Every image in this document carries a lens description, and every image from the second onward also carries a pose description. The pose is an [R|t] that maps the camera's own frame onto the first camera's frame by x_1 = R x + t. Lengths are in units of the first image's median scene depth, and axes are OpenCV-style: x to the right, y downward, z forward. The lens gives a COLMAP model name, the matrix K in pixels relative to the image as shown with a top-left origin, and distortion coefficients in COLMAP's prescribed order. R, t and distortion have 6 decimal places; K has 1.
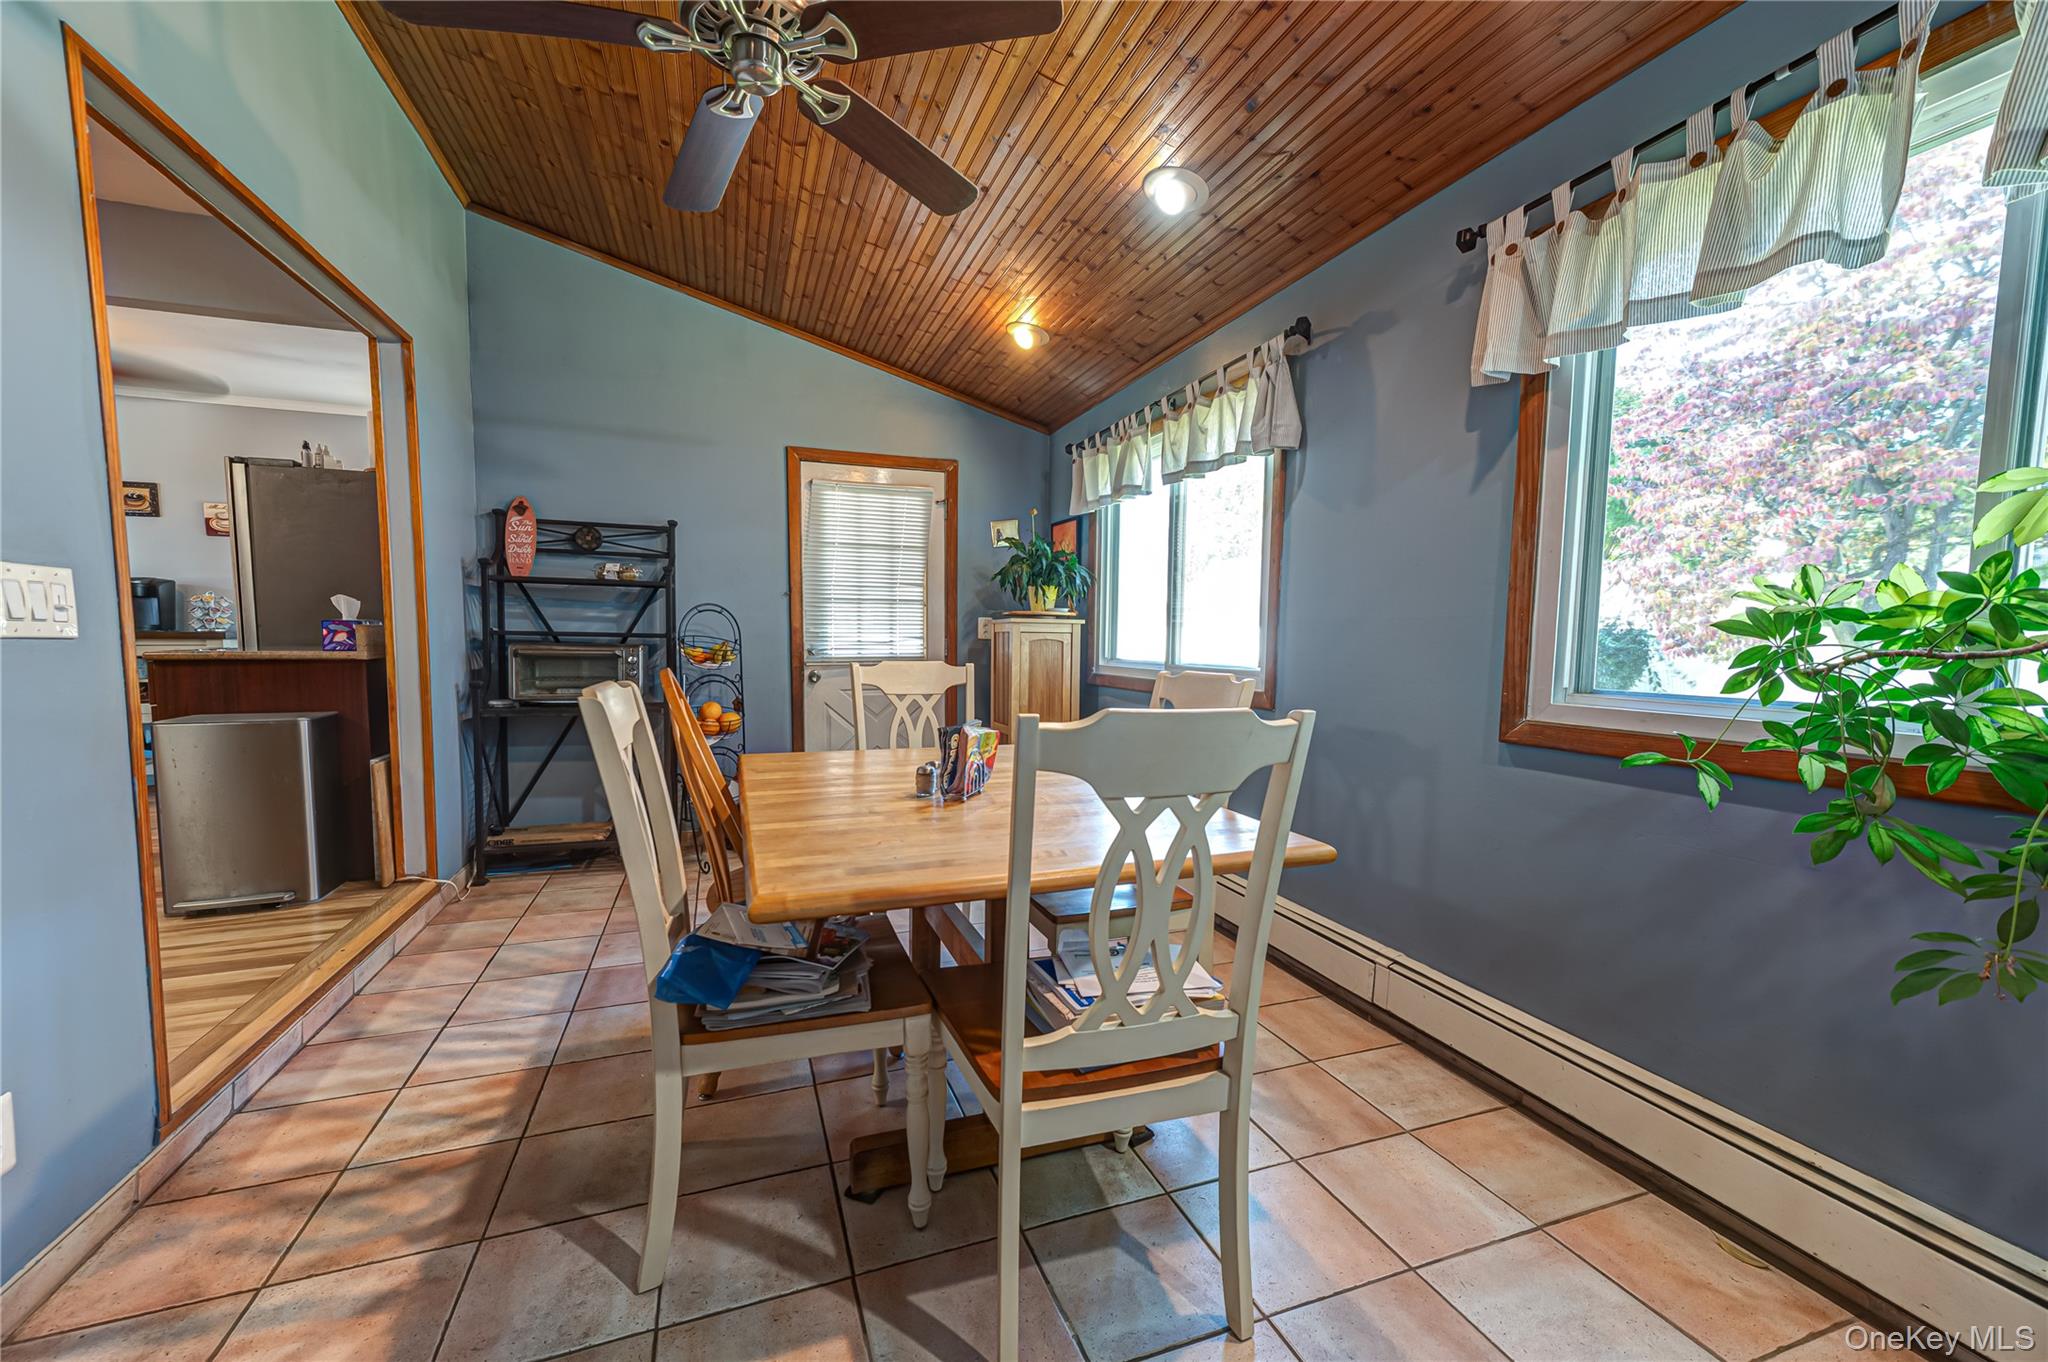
lens RADIAL K [[803.6, 0, 1011.6], [0, 803.6, 696.1], [0, 0, 1]] dist [0.011844, 0.000262]
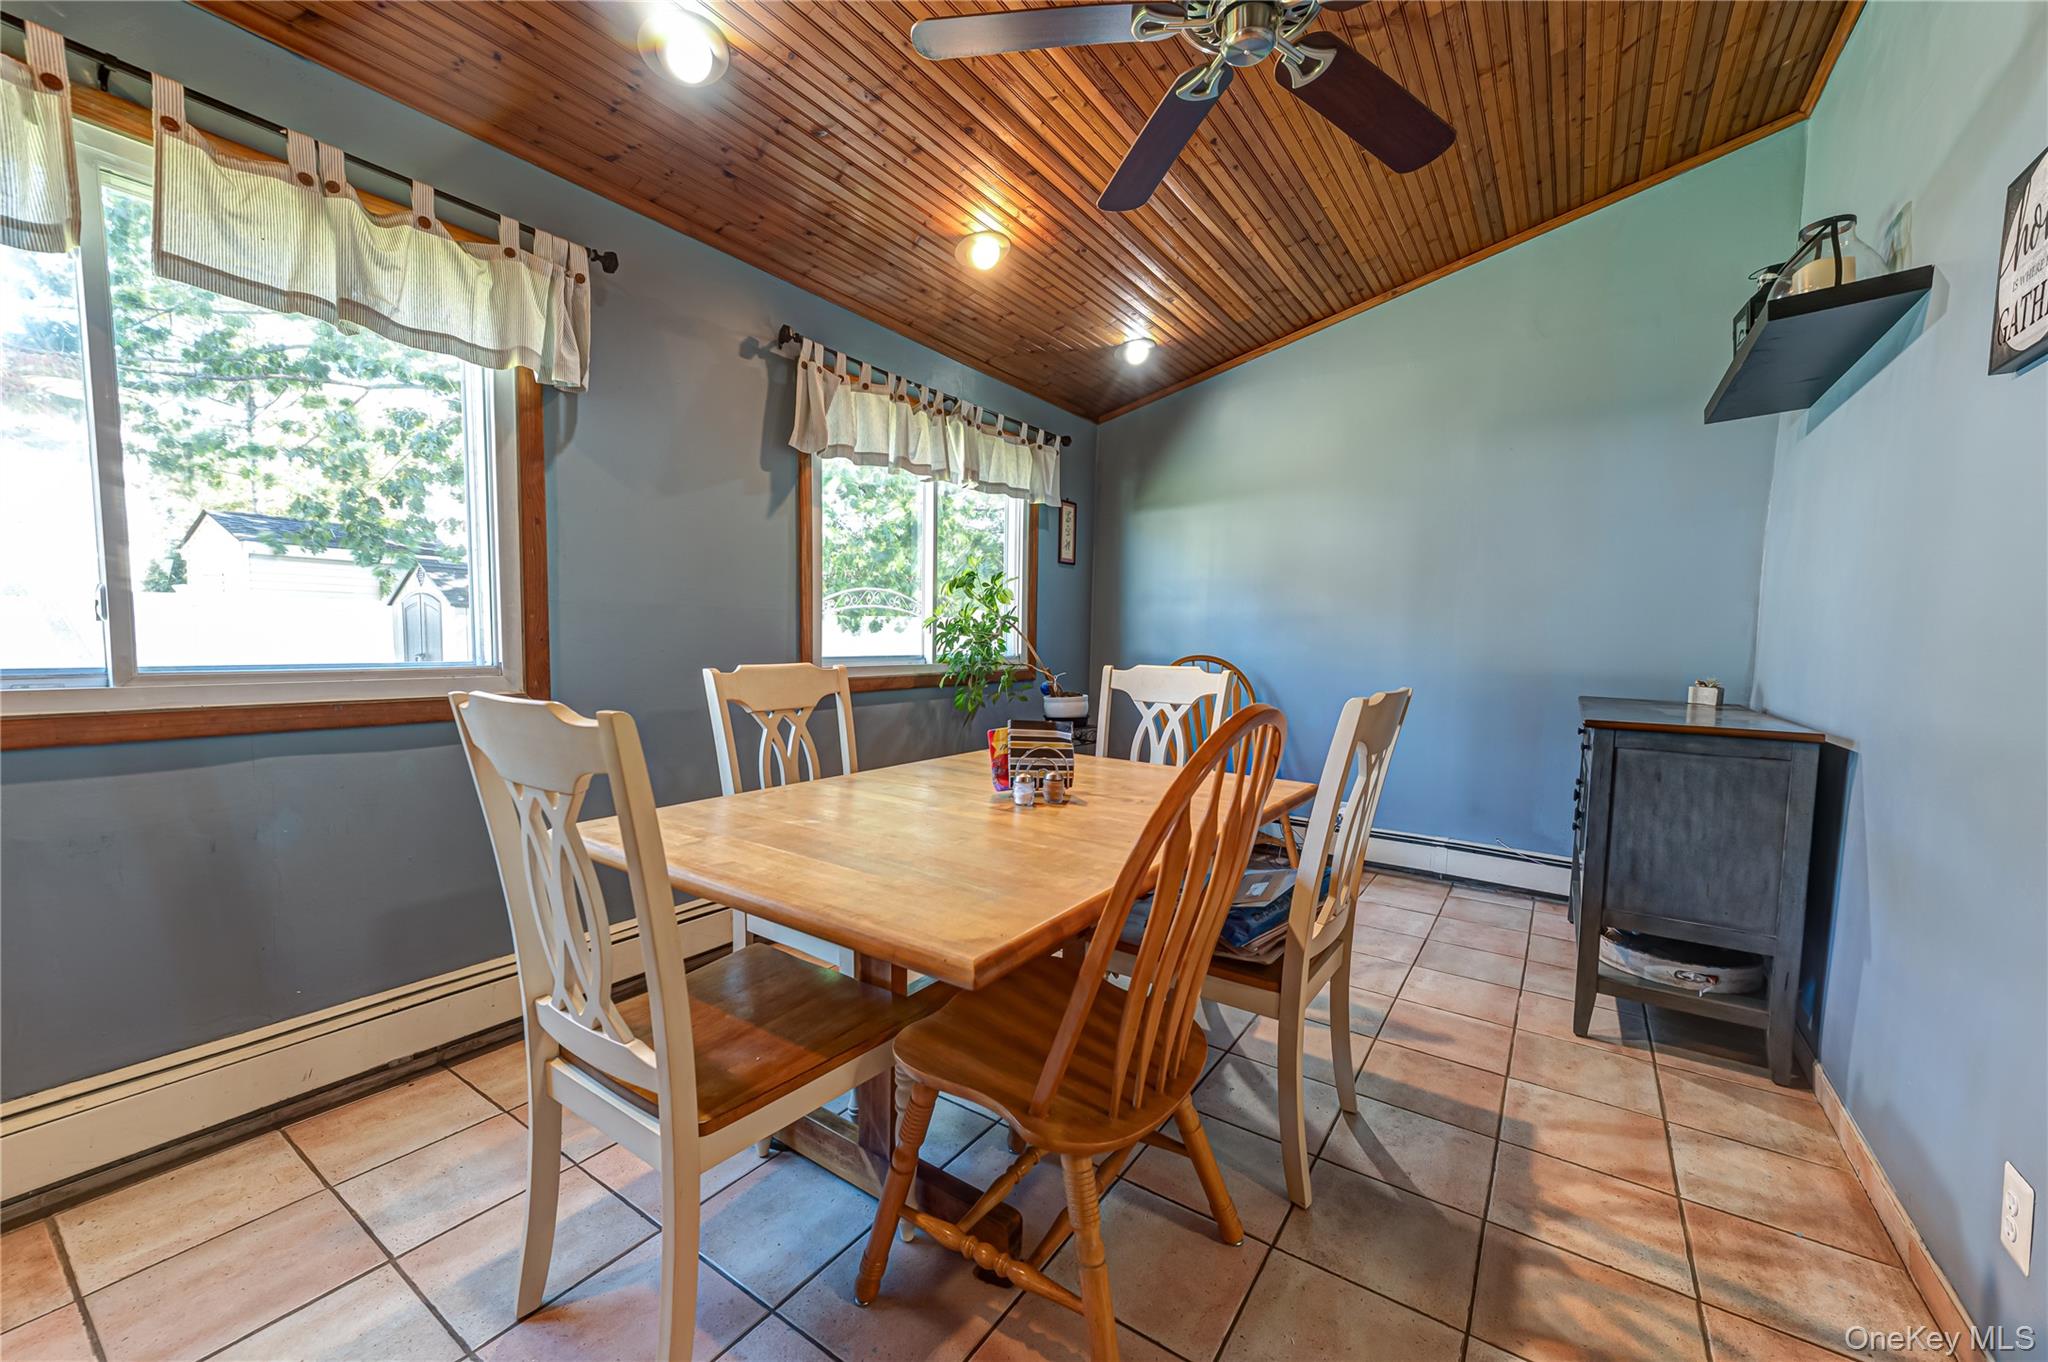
lens RADIAL K [[803.6, 0, 1014.8], [0, 803.6, 692.4], [0, 0, 1]] dist [0.011844, 0.000262]
pose [[-0.578746, -0.088642, 0.810676, -0.626519], [0.028791, 0.991234, 0.128939, -0.098016], [-0.815000, 0.097963, -0.571121, 1.166666]]
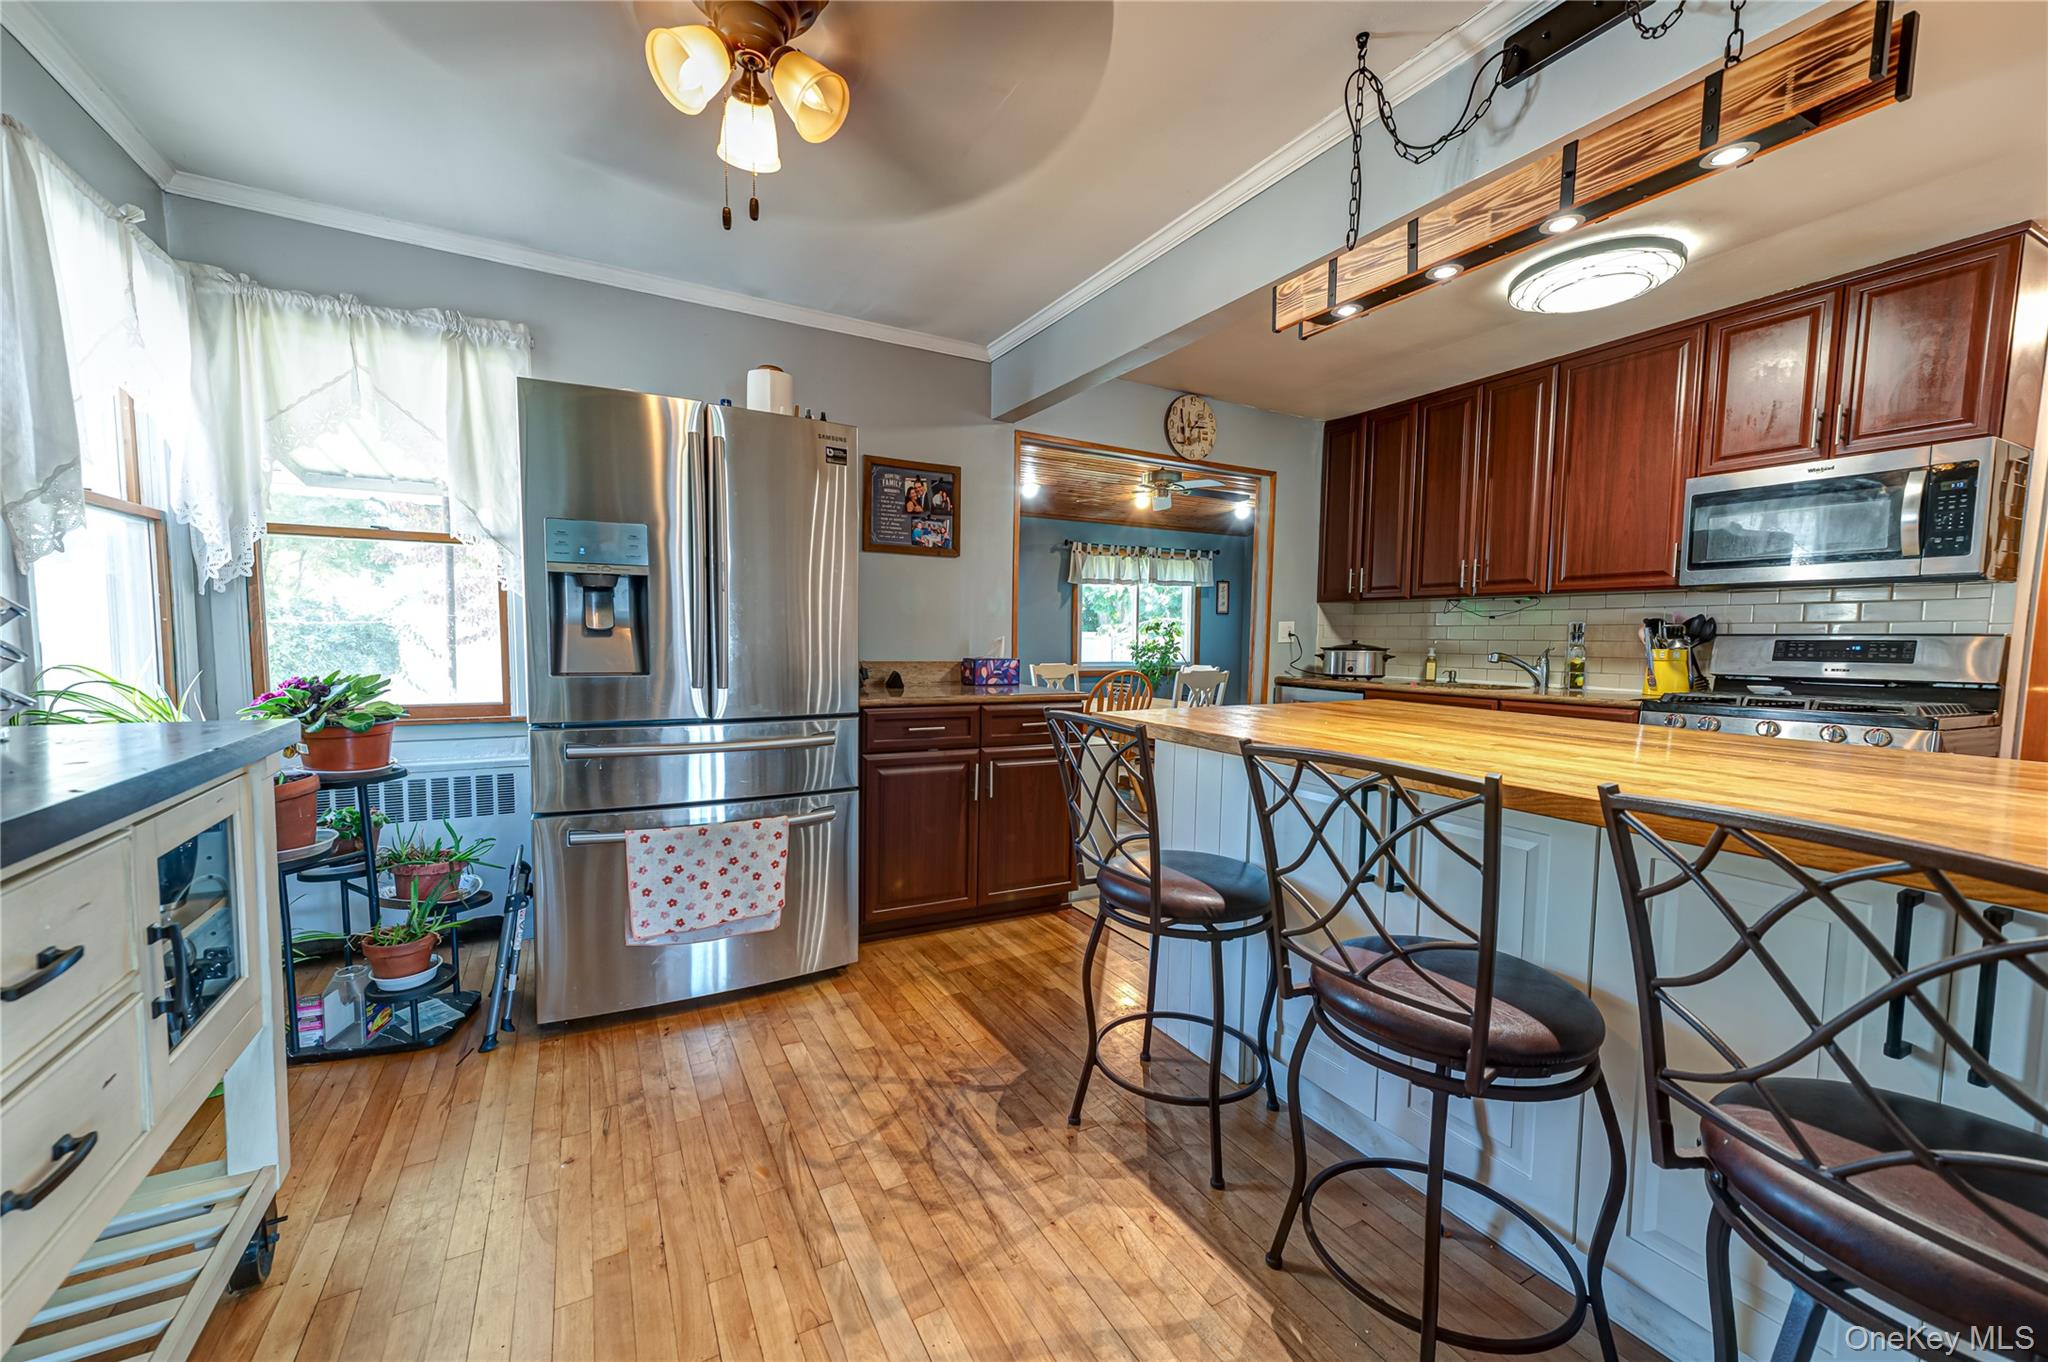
lens RADIAL K [[803.6, 0, 1025.1], [0, 803.6, 686.8], [0, 0, 1]] dist [0.011844, 0.000262]
pose [[-0.157609, -0.073823, 0.984738, -2.351207], [0.063884, 0.994351, 0.084768, -0.176994], [-0.985433, 0.076269, -0.152002, 1.375921]]
